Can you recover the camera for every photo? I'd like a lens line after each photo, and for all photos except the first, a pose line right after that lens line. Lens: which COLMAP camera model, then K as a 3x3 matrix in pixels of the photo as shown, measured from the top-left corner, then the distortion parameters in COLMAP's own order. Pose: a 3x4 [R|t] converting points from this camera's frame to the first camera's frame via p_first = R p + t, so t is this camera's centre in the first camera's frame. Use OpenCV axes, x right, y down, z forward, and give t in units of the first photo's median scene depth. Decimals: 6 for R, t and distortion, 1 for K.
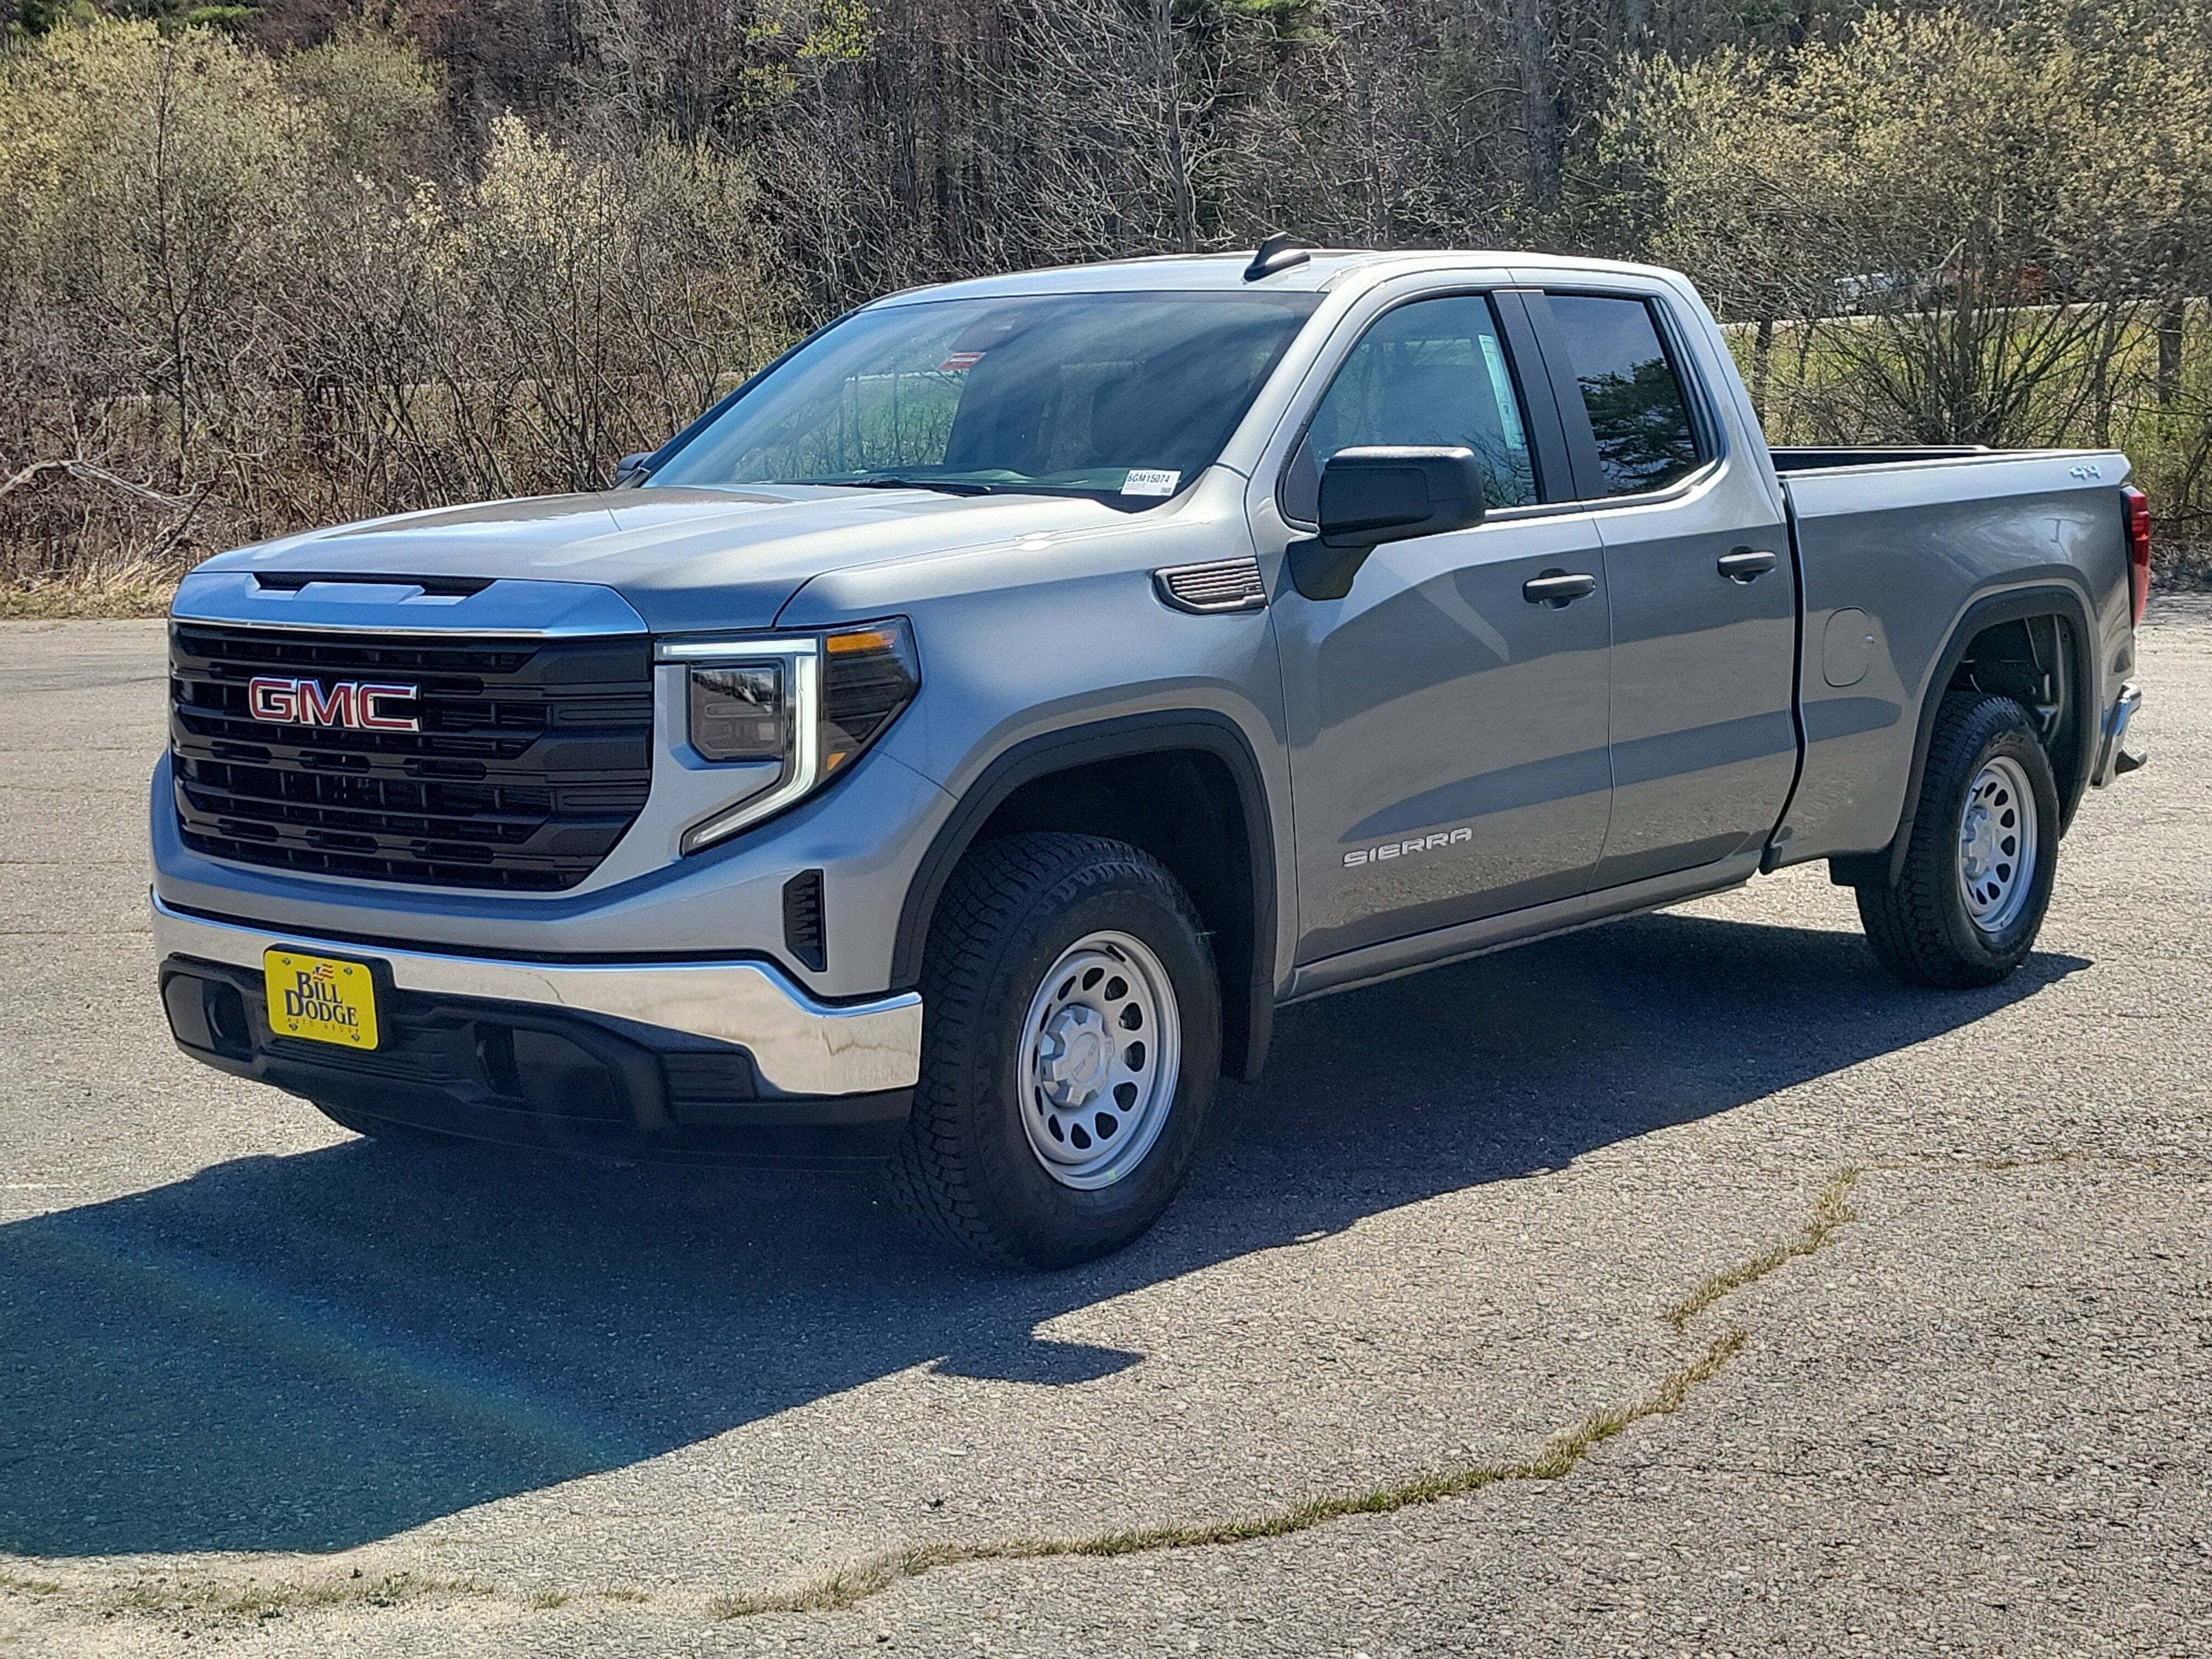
lens RADIAL K [[4082.7, 0, 1106.0], [0, 4082.7, 829.5], [0, 0, 1]] dist [-0.129917, 0.013608]
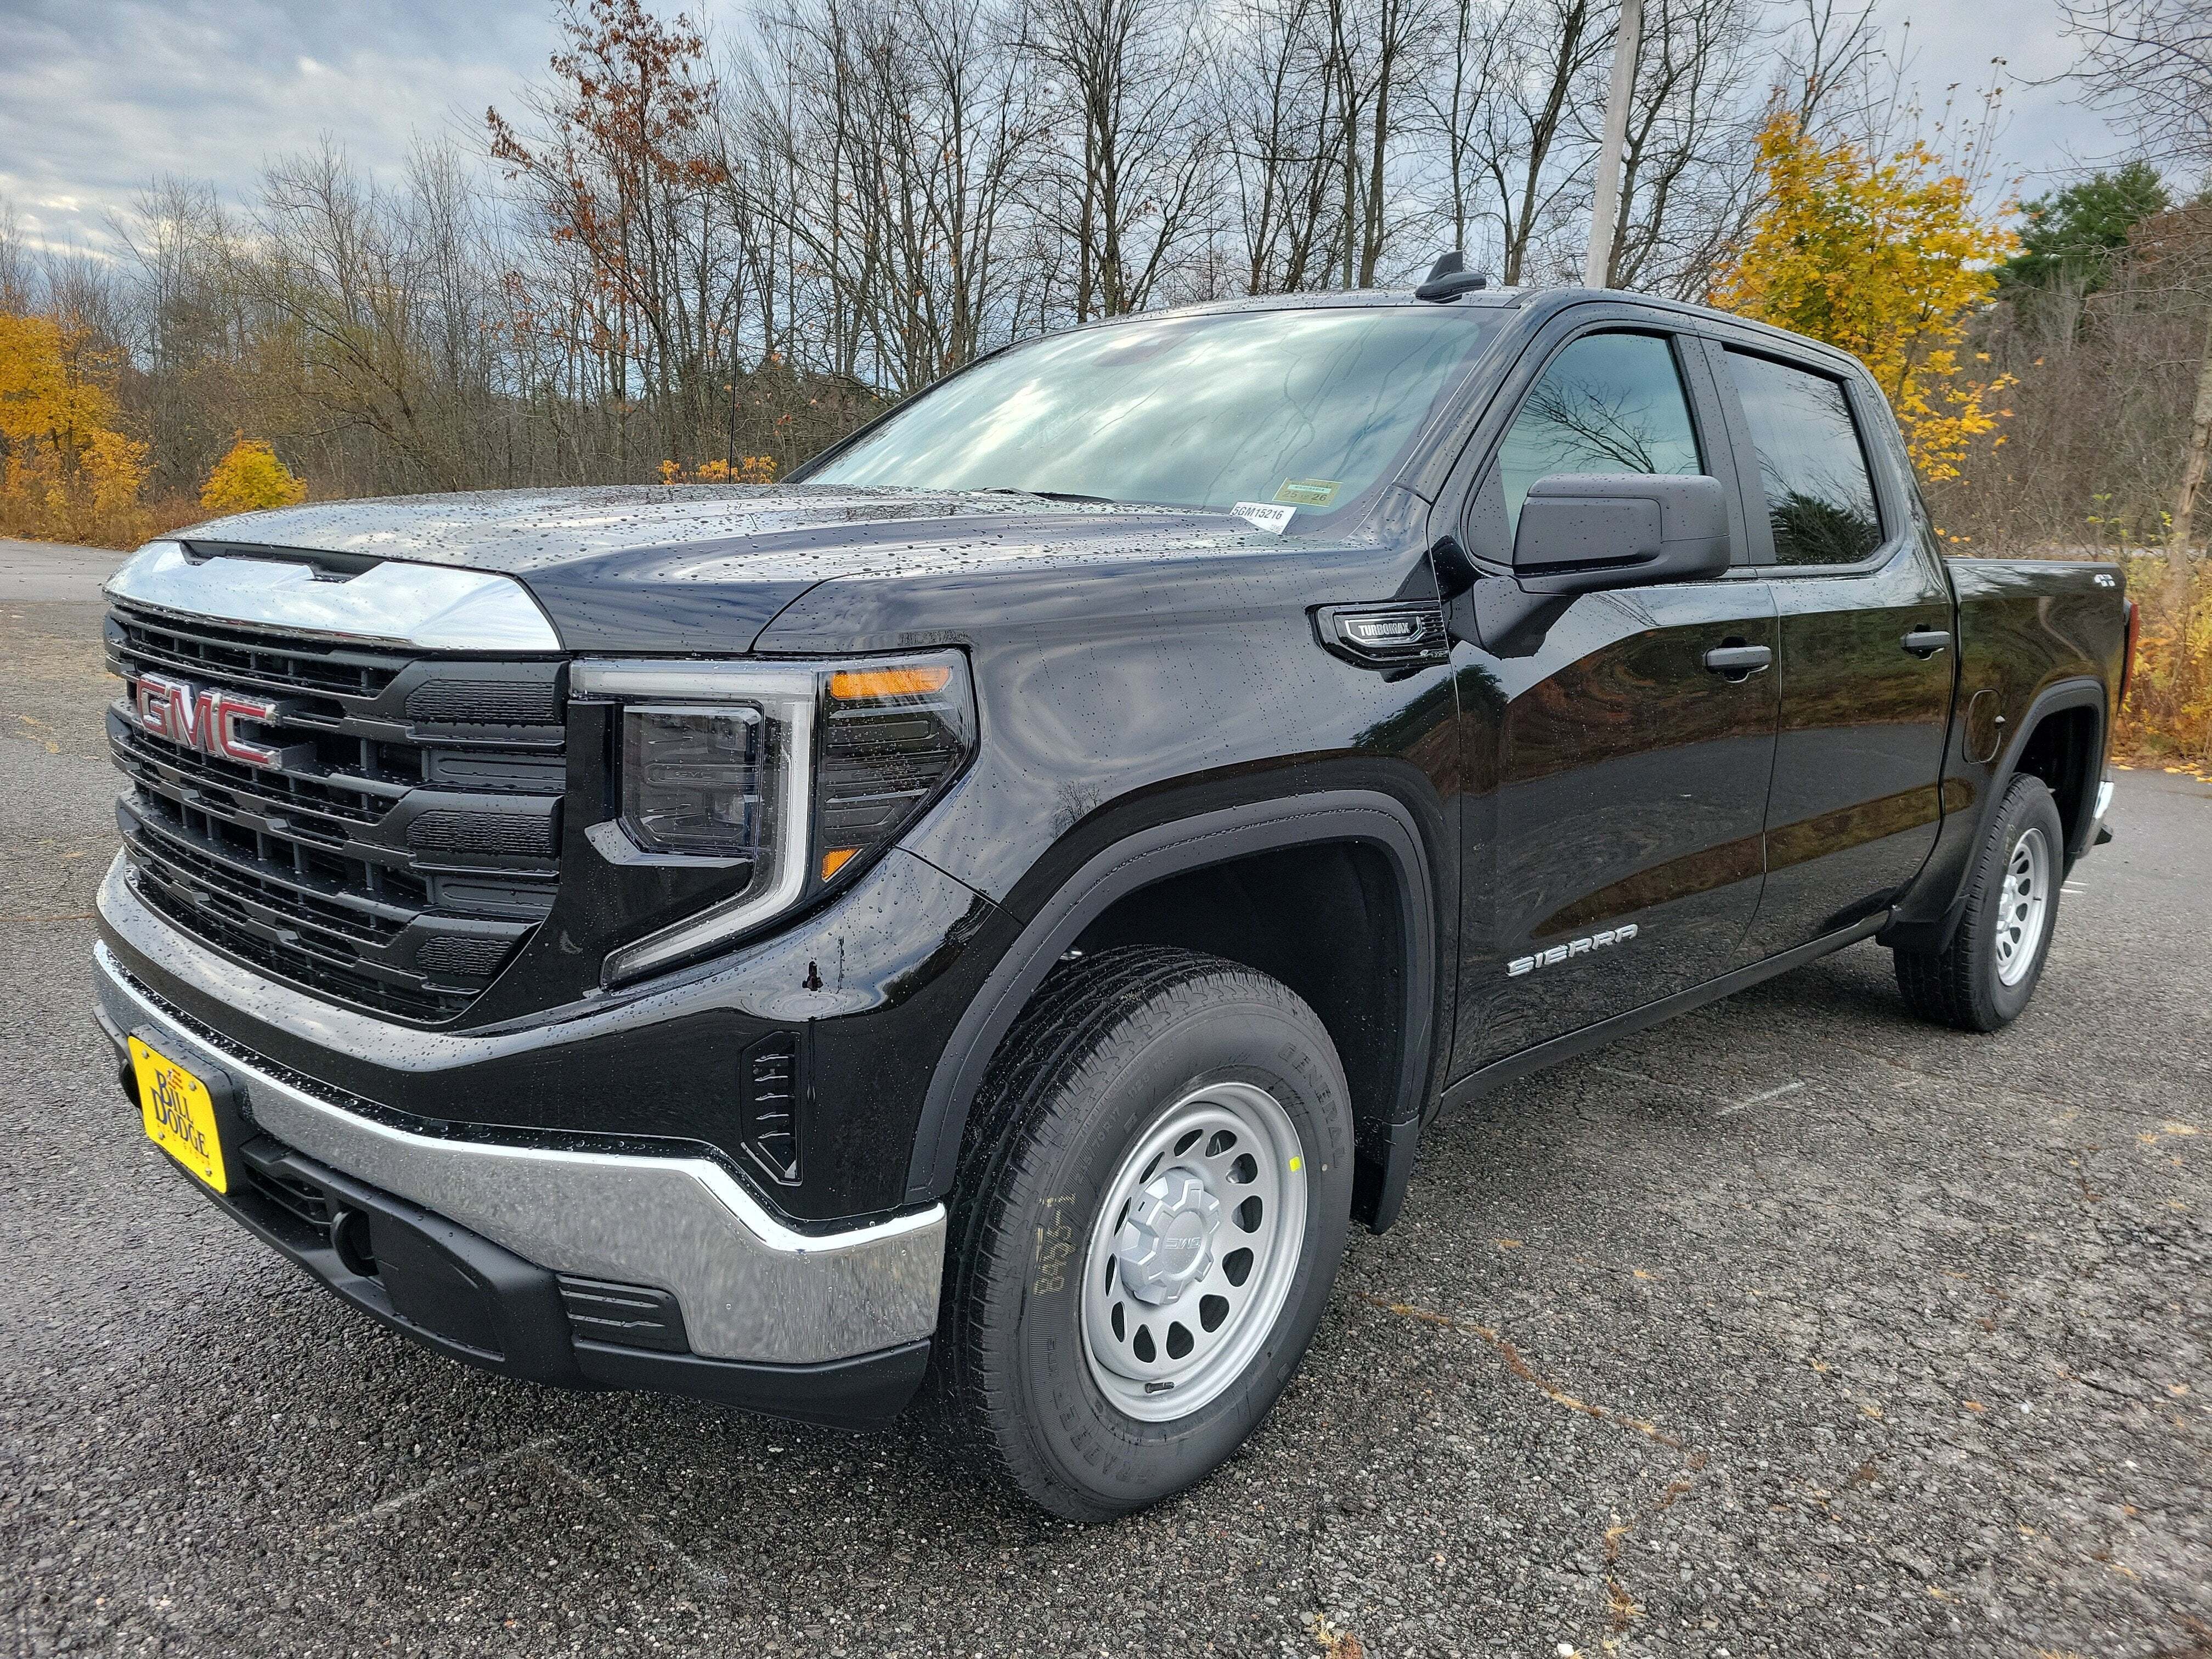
lens RADIAL K [[1957.8, 0, 1110.3], [0, 1957.8, 823.3], [0, 0, 1]] dist [-0.106060, 0.003289]
pose [[0.996631, 0.066874, -0.047482, -0.007545], [-0.064935, 0.997035, 0.041281, -0.037054], [0.050102, -0.038058, 0.998019, 0.658620]]
